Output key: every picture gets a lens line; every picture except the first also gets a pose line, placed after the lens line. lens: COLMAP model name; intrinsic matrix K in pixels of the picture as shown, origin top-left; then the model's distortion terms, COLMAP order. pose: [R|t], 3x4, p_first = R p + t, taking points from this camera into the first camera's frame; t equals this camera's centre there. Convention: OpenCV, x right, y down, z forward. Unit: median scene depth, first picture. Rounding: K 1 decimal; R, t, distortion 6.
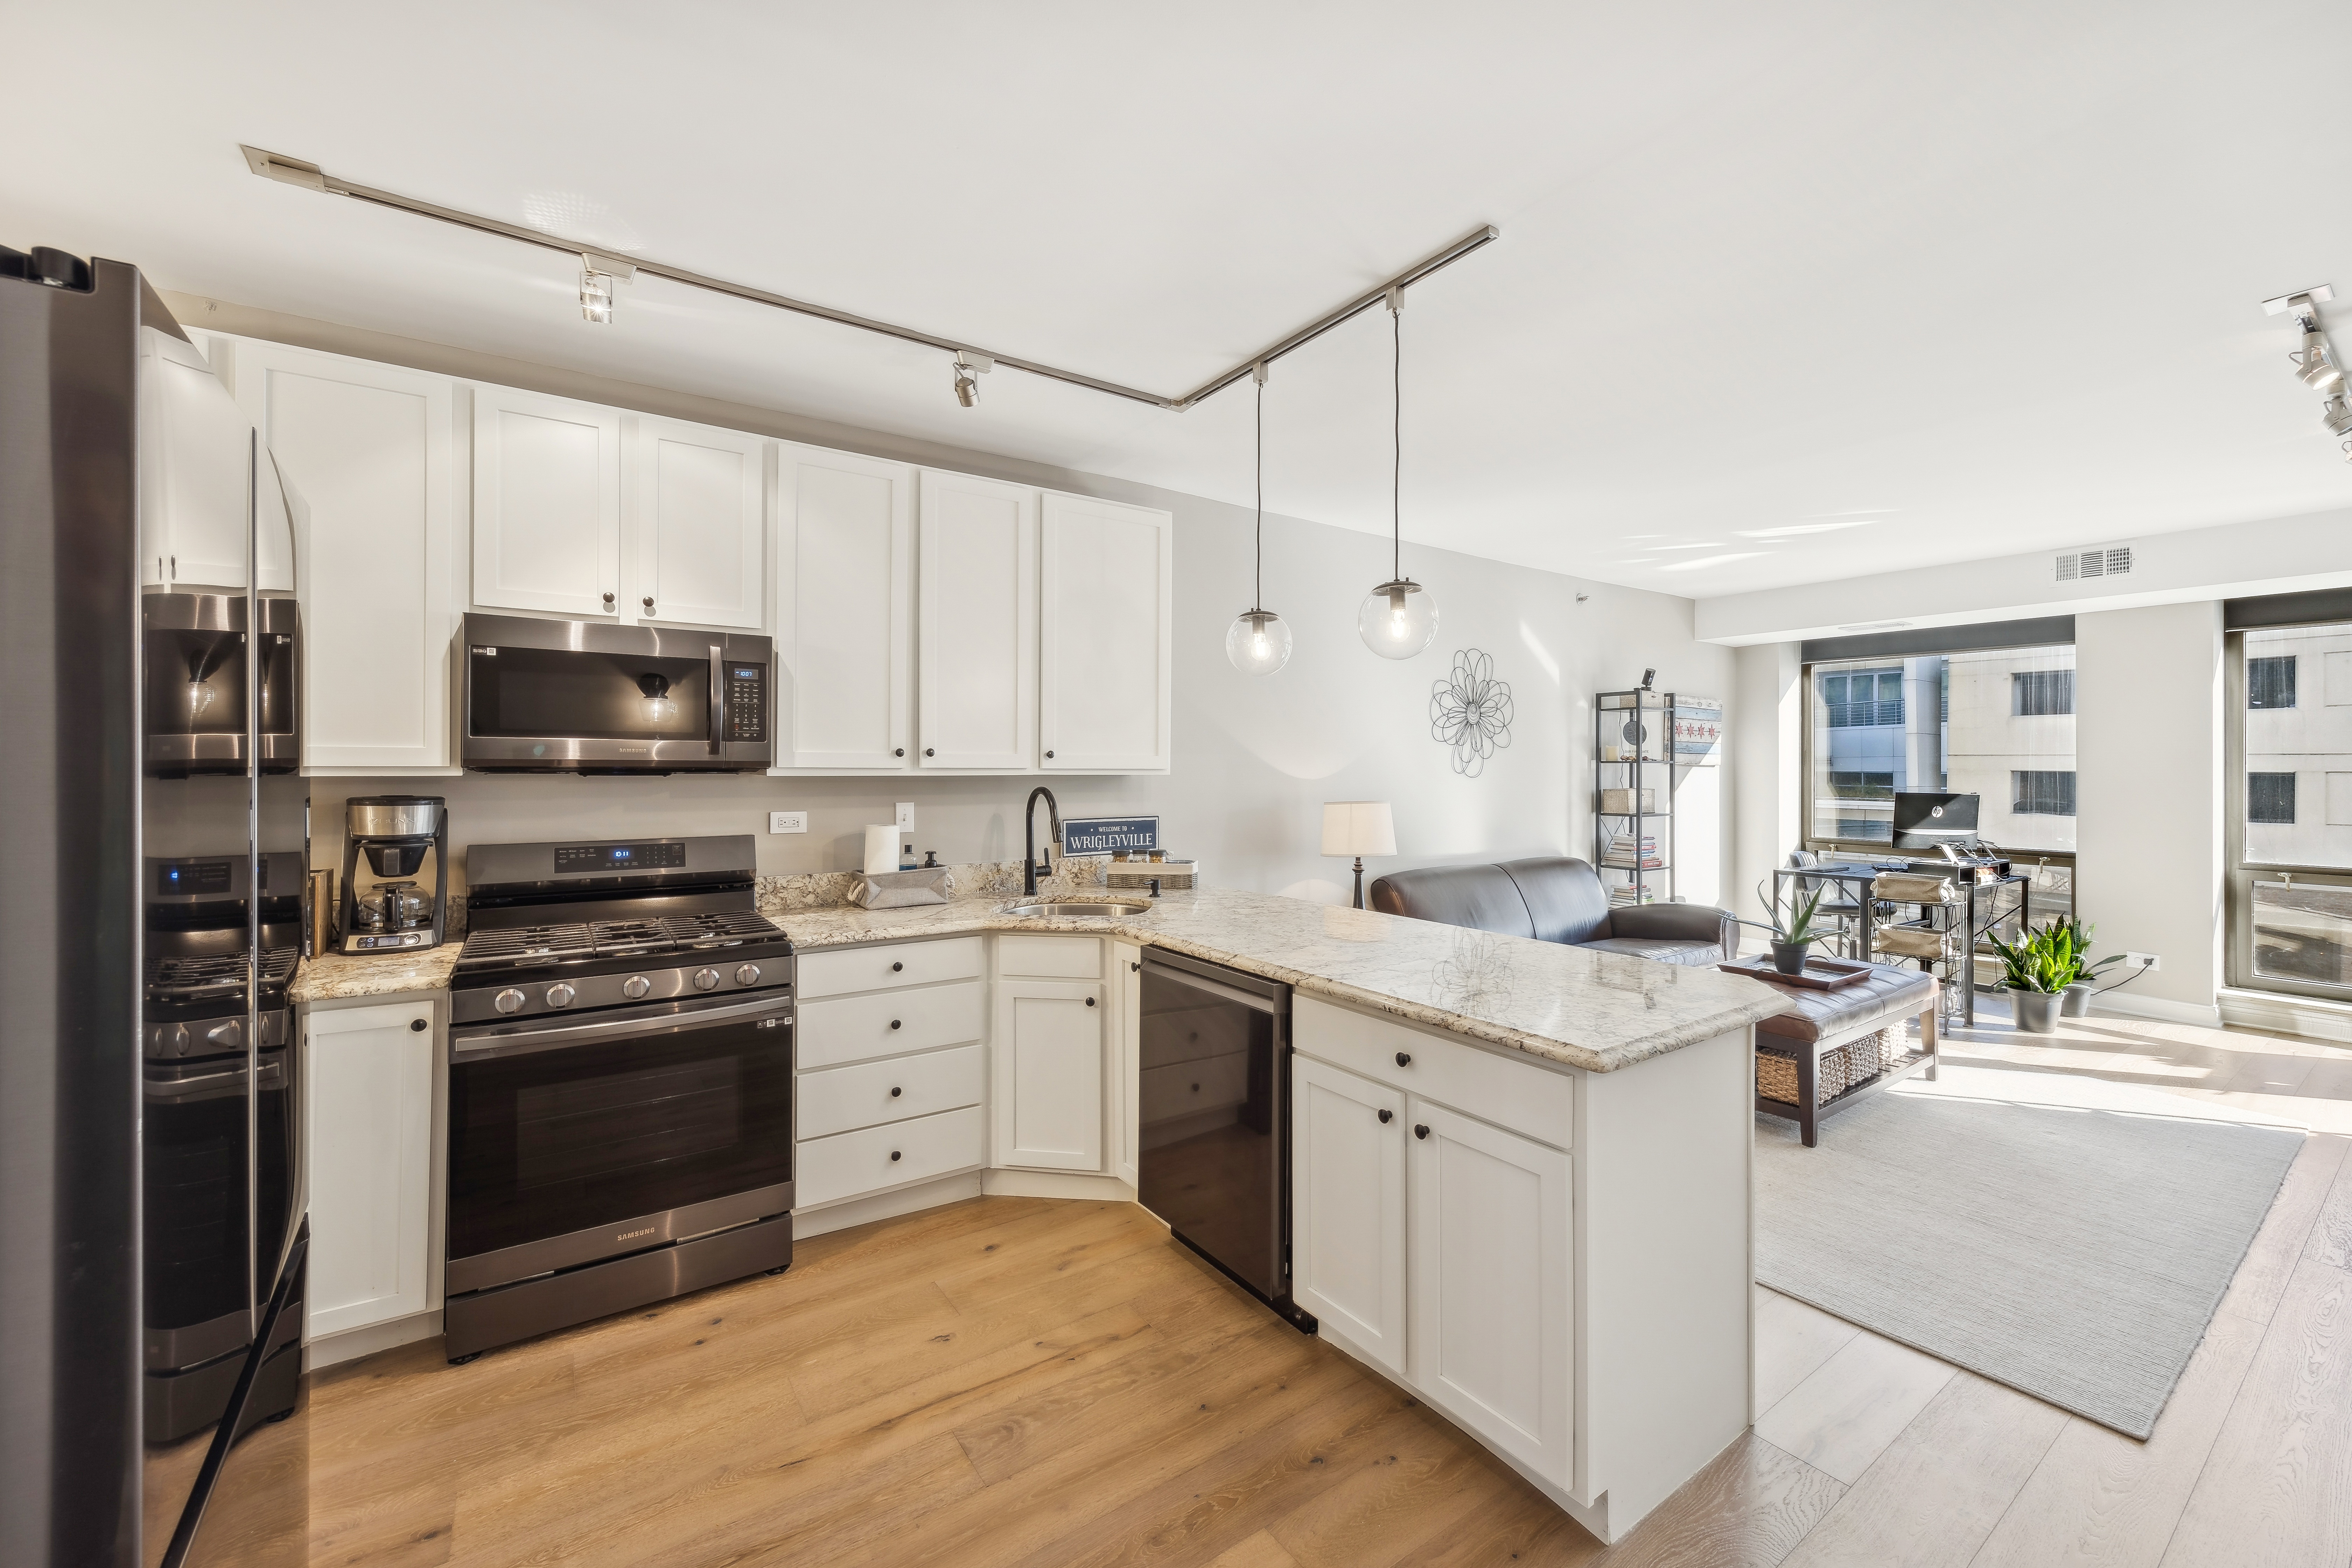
lens RADIAL K [[954.7, 0, 1177.6], [0, 954.7, 771.1], [0, 0, 1]] dist [0.001071, 0.000105]
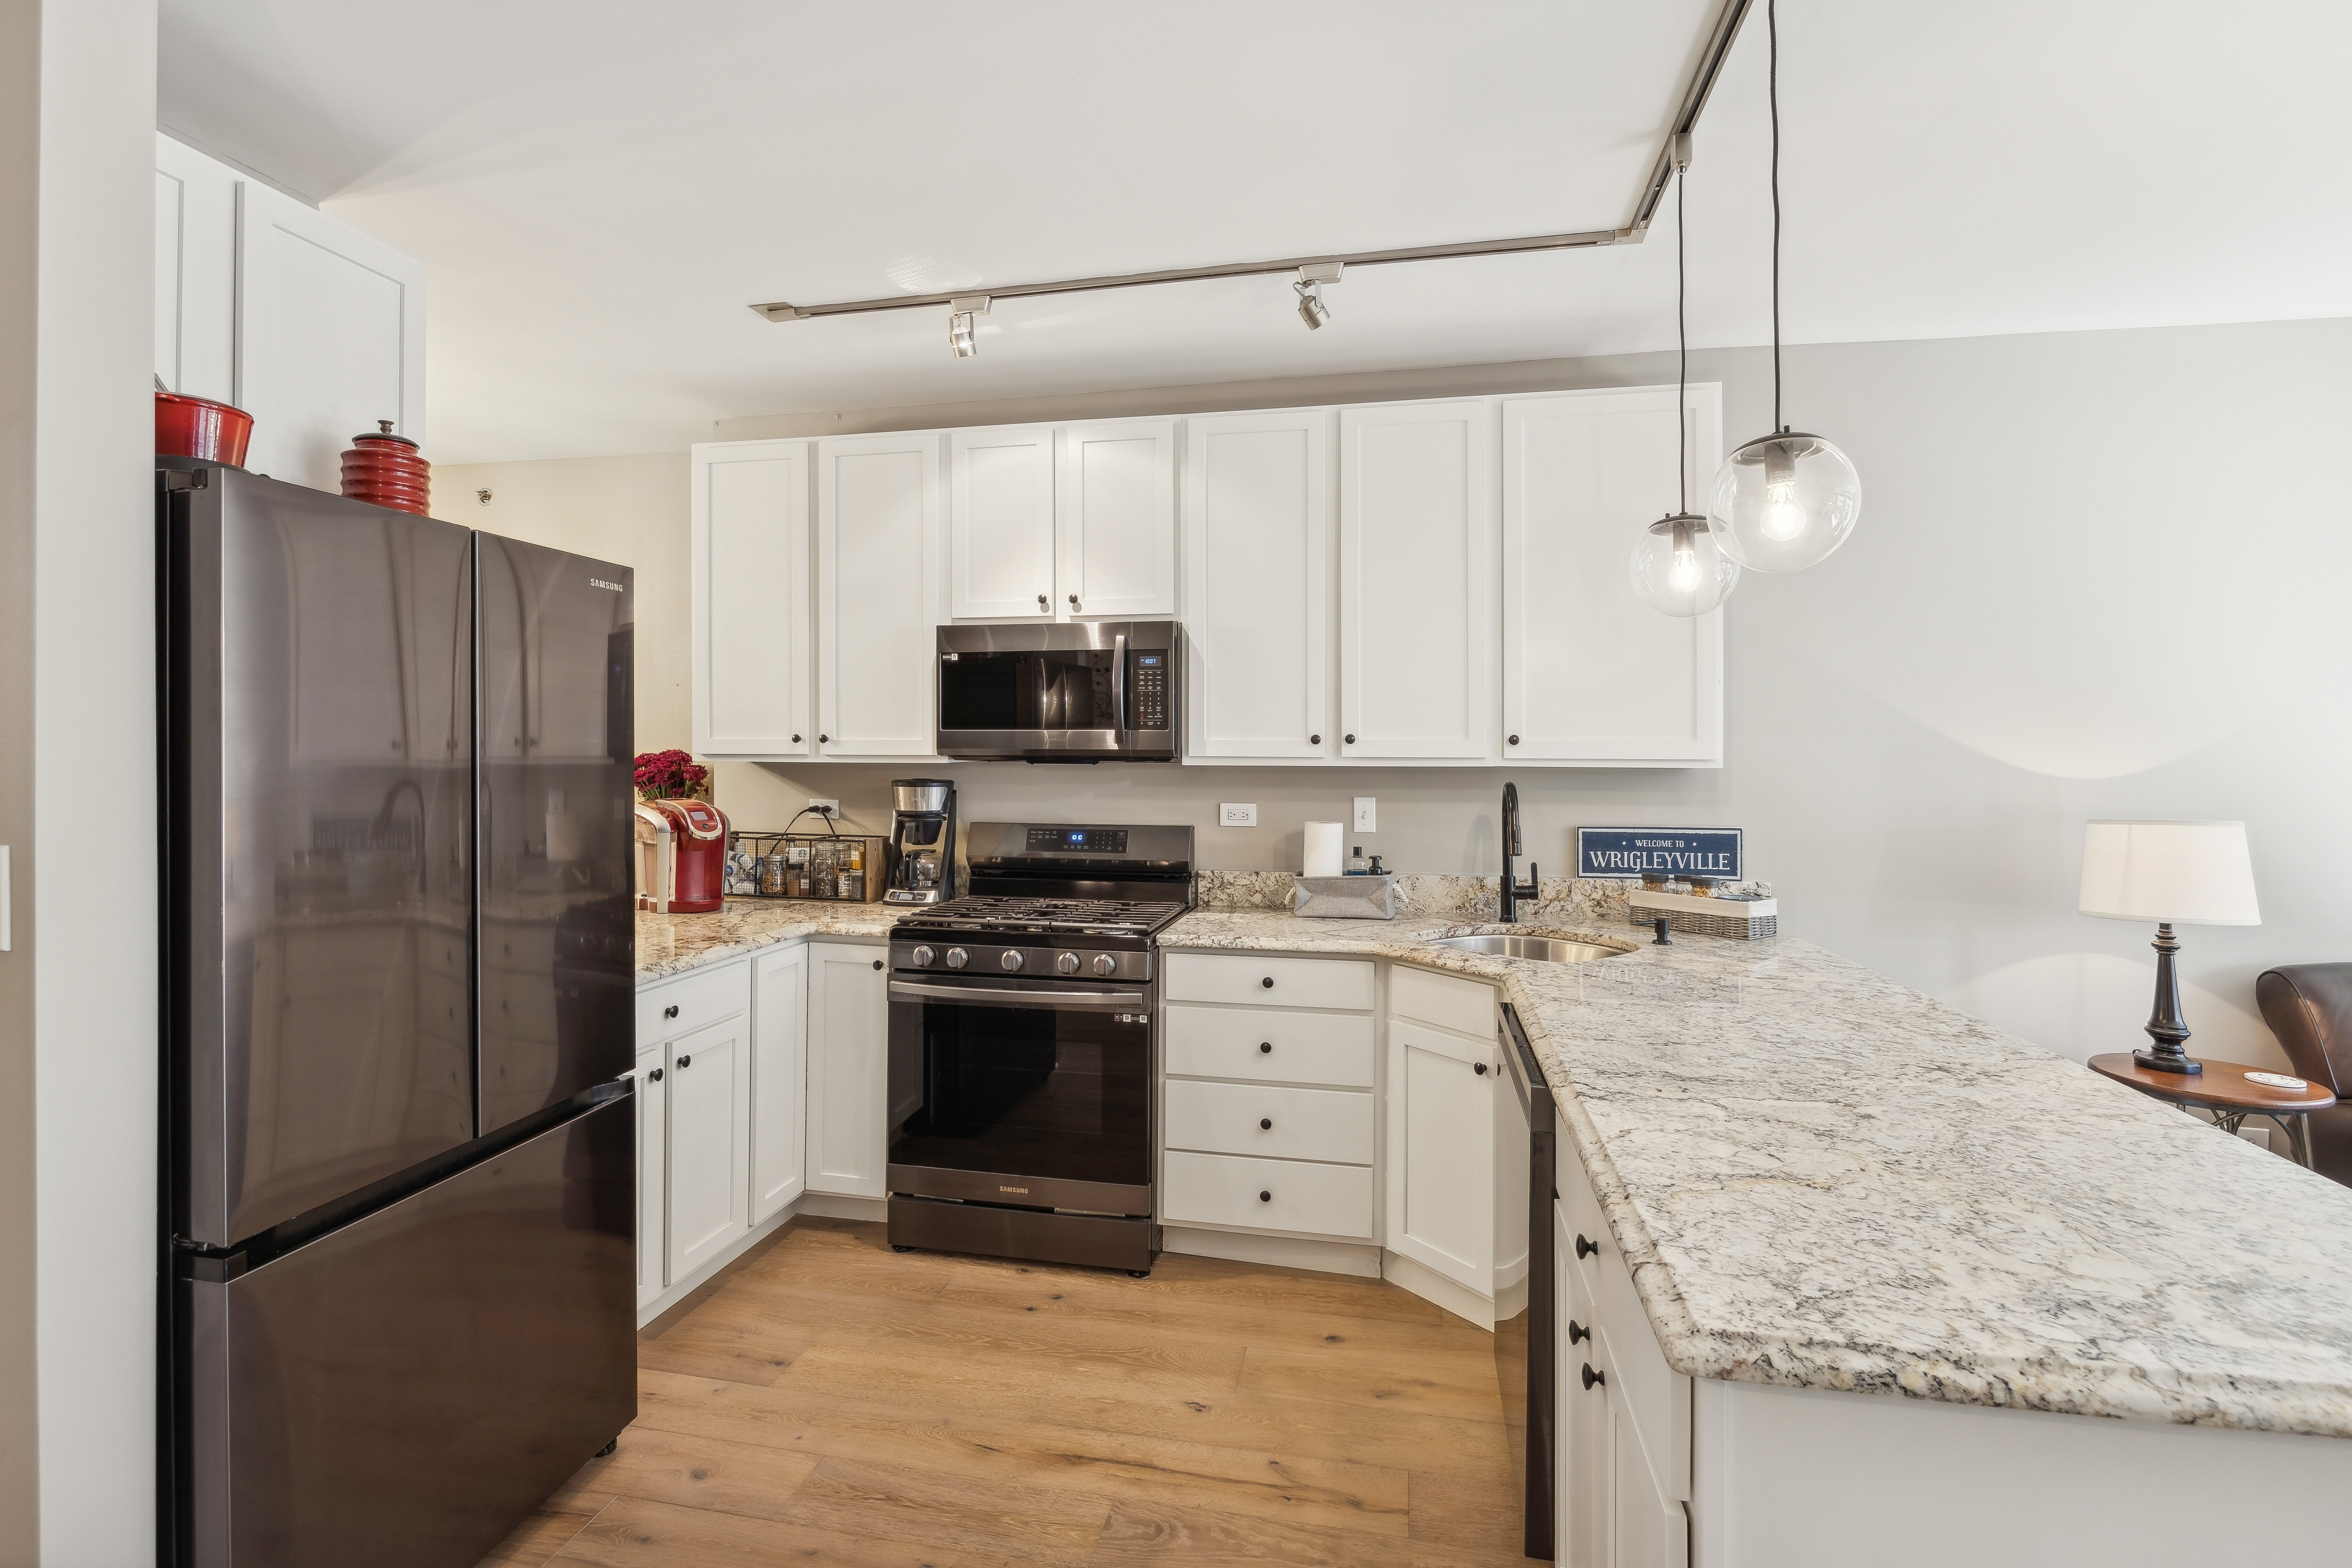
lens RADIAL K [[1110.4, 0, 1174.9], [0, 1110.4, 753.2], [0, 0, 1]] dist [-0.011006, 0.000338]
pose [[0.680308, 0.000063, -0.732926, 0.403582], [-0.004382, 0.999982, -0.003982, -0.002569], [0.732913, 0.005921, 0.680296, 0.240306]]
